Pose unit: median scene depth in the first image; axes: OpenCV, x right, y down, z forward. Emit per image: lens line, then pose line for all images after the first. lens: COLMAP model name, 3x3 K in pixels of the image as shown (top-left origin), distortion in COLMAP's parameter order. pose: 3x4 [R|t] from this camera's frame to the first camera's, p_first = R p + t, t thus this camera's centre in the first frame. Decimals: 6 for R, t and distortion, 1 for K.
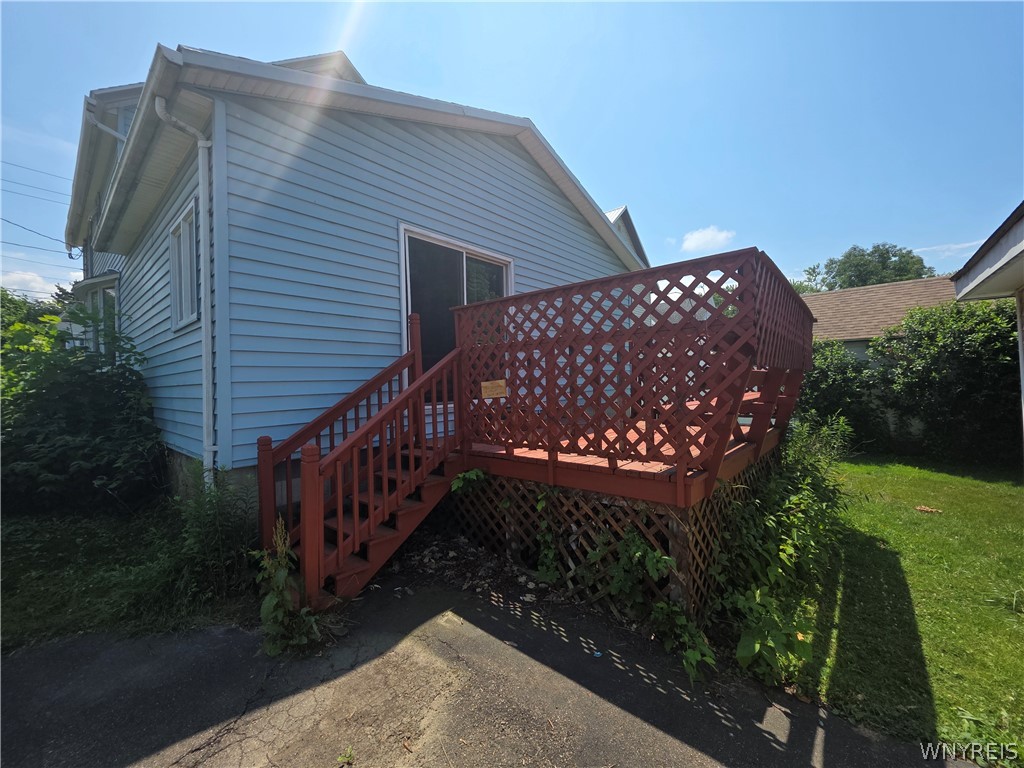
lens RADIAL K [[410.0, 0, 512.7], [0, 410.0, 382.3], [0, 0, 1]] dist [0.000174, 0.000007]
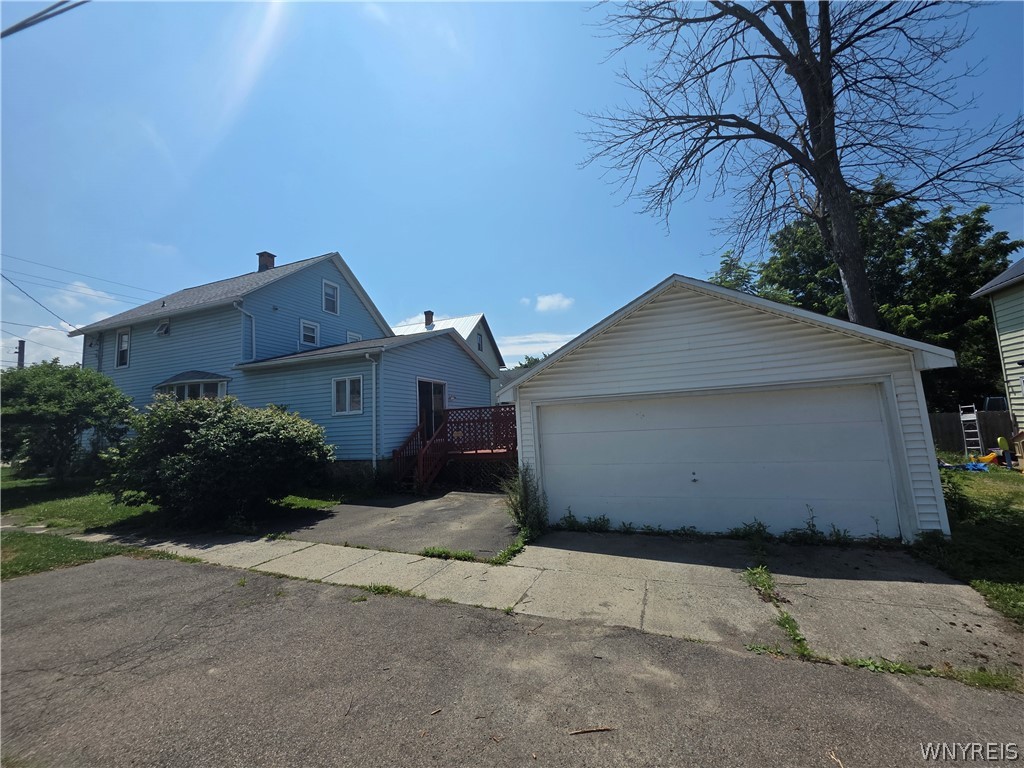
lens RADIAL K [[410.0, 0, 511.2], [0, 410.0, 380.6], [0, 0, 1]] dist [0.000174, 0.000007]
pose [[0.947830, 0.018303, 0.318249, -0.734559], [0.019746, 0.993062, -0.115919, -0.019660], [-0.318163, 0.116156, 0.940893, -2.469453]]
